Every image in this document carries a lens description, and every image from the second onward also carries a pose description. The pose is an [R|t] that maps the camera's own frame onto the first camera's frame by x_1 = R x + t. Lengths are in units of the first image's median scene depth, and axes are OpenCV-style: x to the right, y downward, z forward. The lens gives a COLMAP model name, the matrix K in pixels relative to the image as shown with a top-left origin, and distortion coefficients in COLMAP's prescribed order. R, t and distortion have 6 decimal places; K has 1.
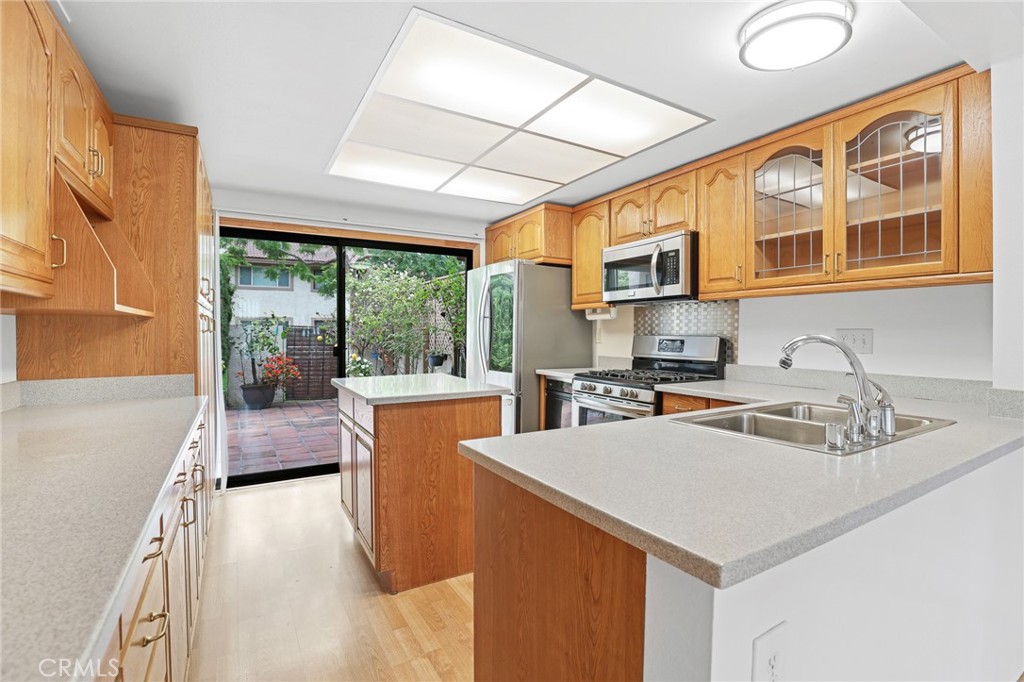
lens RADIAL K [[470.1, 0, 536.4], [0, 470.1, 337.3], [0, 0, 1]] dist [-0.030104, 0.001397]
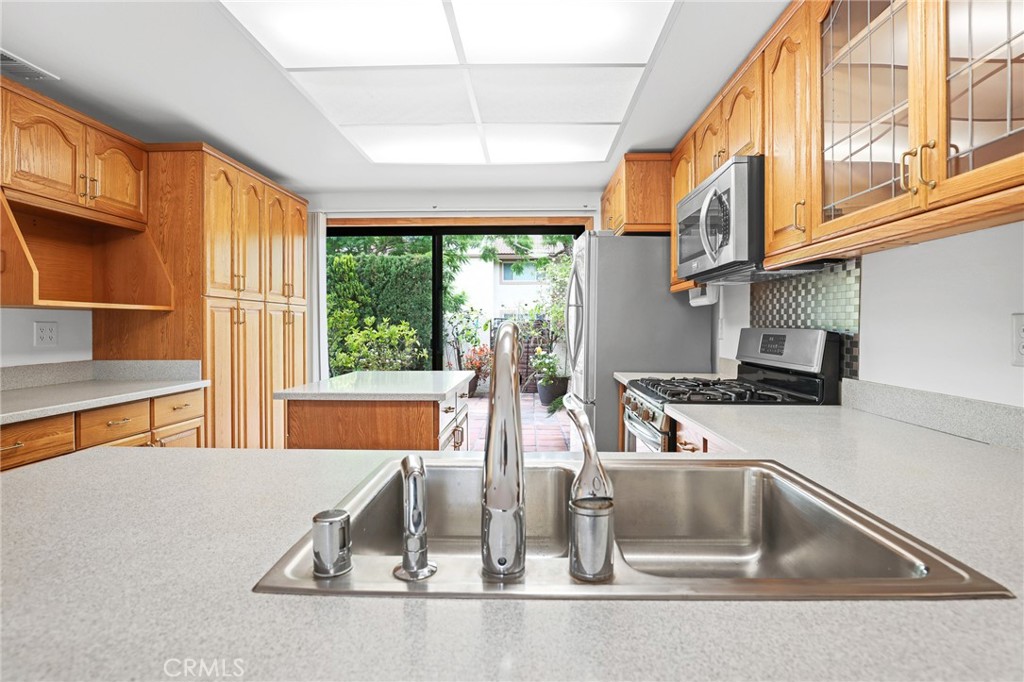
lens RADIAL K [[515.2, 0, 534.6], [0, 515.2, 327.1], [0, 0, 1]] dist [-0.022505, -0.000394]
pose [[0.837789, 0.001406, -0.545992, 0.454985], [-0.005279, 0.999971, -0.005526, 0.000622], [0.545968, 0.007512, 0.837772, 0.290508]]
